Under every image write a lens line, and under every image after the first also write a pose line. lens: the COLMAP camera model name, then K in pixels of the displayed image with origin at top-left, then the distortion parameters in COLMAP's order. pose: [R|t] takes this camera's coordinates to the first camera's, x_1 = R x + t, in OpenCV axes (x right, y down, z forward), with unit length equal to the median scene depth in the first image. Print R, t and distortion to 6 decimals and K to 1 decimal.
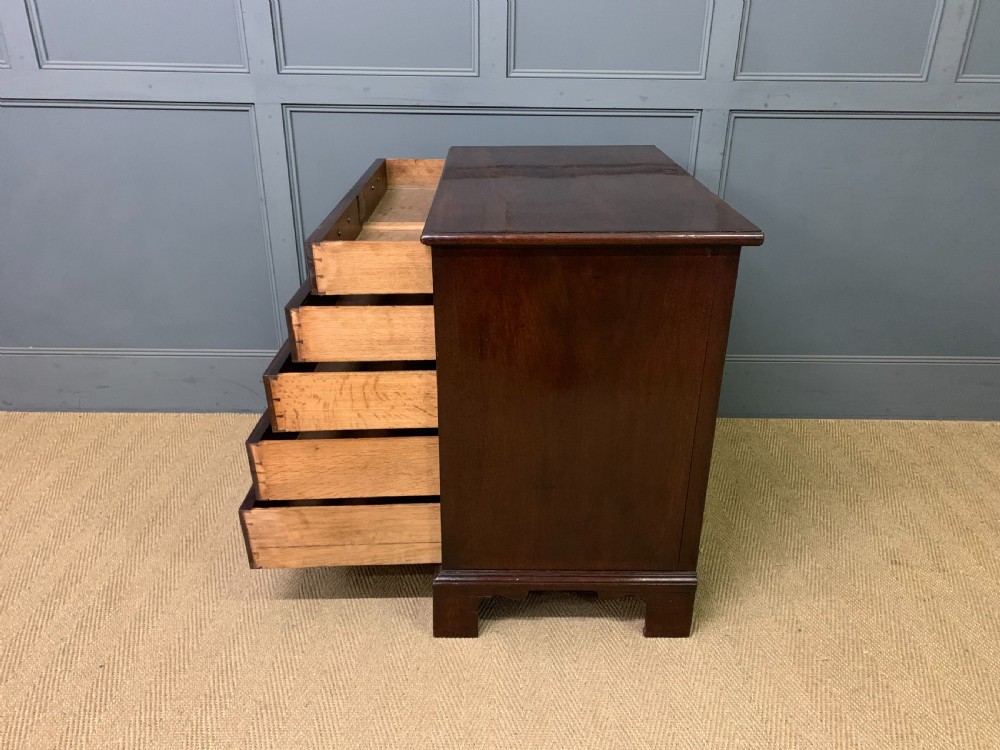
lens RADIAL K [[787.4, 0, 505.1], [0, 787.4, 383.2], [0, 0, 1]] dist [0.003408, 0.006756]
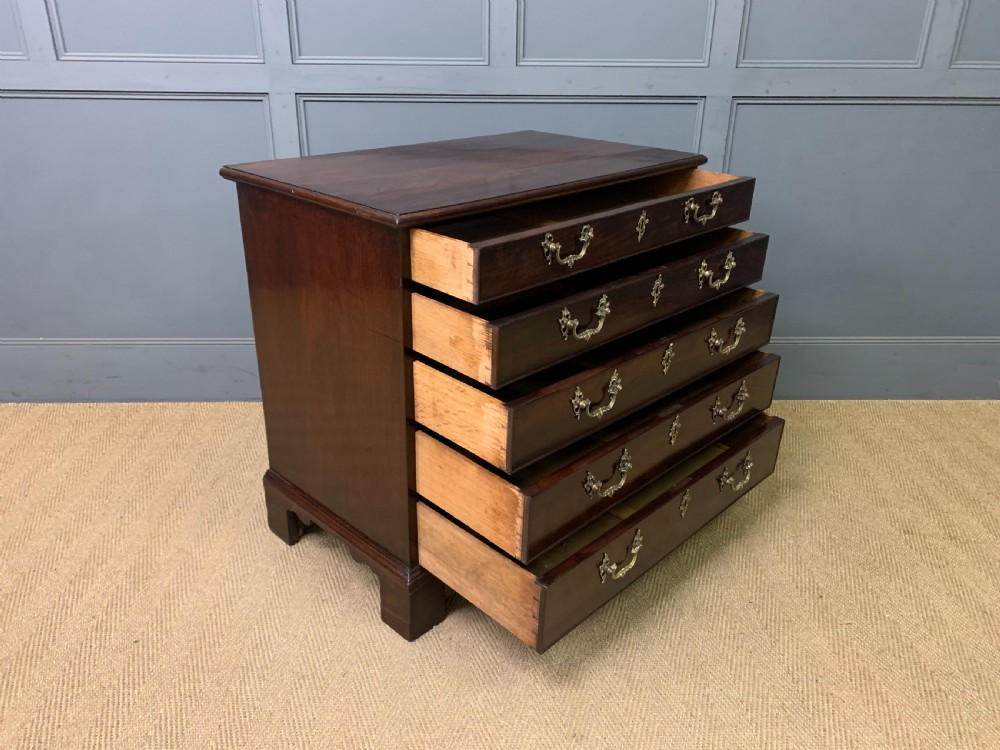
lens RADIAL K [[787.2, 0, 491.2], [0, 787.2, 371.6], [0, 0, 1]] dist [0.006887, 0.000412]
pose [[0.999766, -0.012643, 0.017539, -0.058815], [0.013055, 0.999637, -0.023574, 0.035934], [-0.017235, 0.023797, 0.999568, -0.016457]]
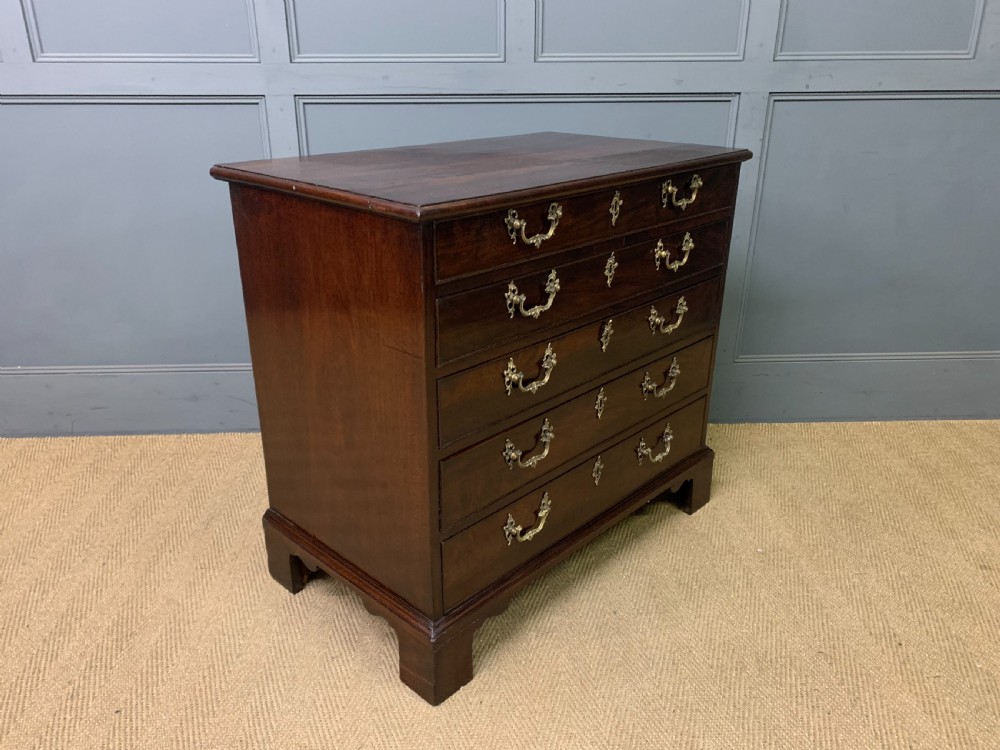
lens RADIAL K [[785.8, 0, 488.6], [0, 785.8, 381.9], [0, 0, 1]] dist [0.004876, 0.003358]
pose [[0.999421, -0.027355, 0.020240, -0.089887], [0.028289, 0.998477, -0.047372, 0.039501], [-0.018913, 0.047917, 0.998672, 0.088536]]
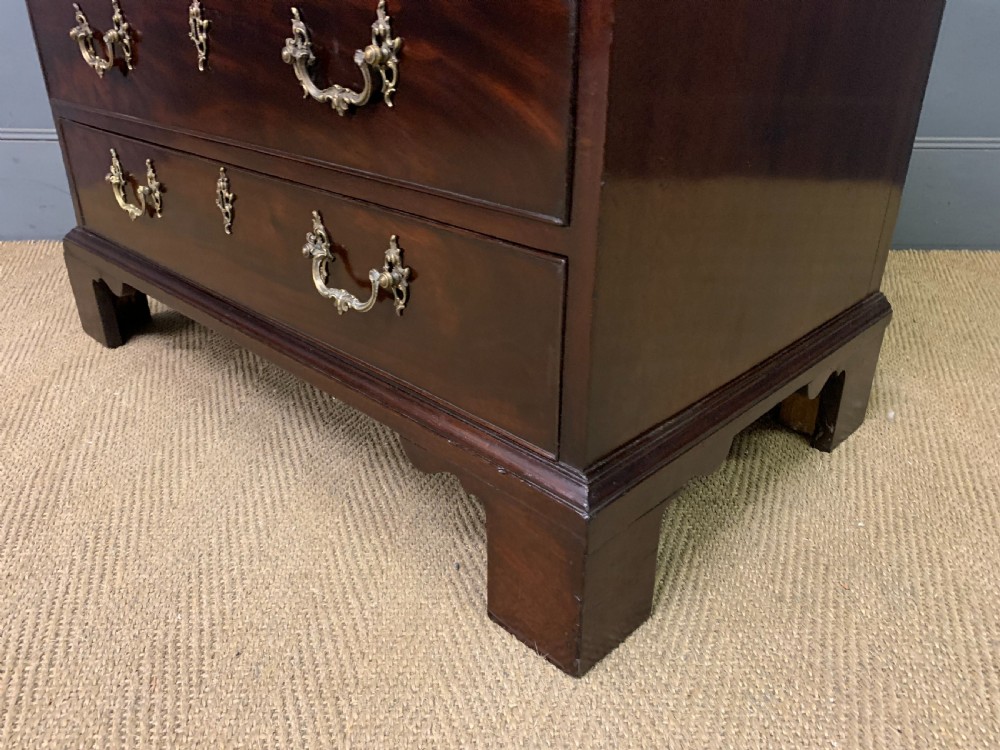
lens RADIAL K [[786.0, 0, 500.0], [0, 786.0, 375.0], [0, 0, 1]] dist [0.000161, -0.002097]
pose [[0.999853, 0.000032, -0.017127, 0.016713], [-0.000005, 0.999999, 0.001545, 0.185944], [0.017127, -0.001545, 0.999852, 0.510020]]
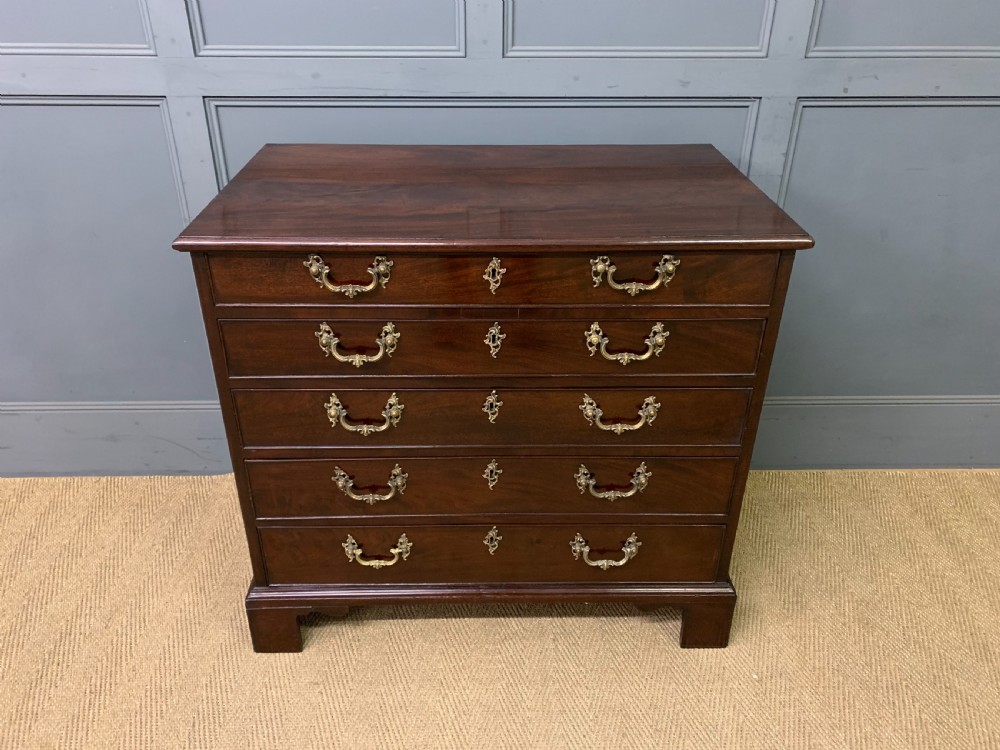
lens RADIAL K [[783.4, 0, 495.4], [0, 783.4, 367.7], [0, 0, 1]] dist [0.010007, 0.001850]
pose [[0.999858, -0.014470, 0.008595, -0.017283], [0.013912, 0.997994, 0.061756, -0.154010], [-0.009471, -0.061628, 0.998054, 0.260710]]
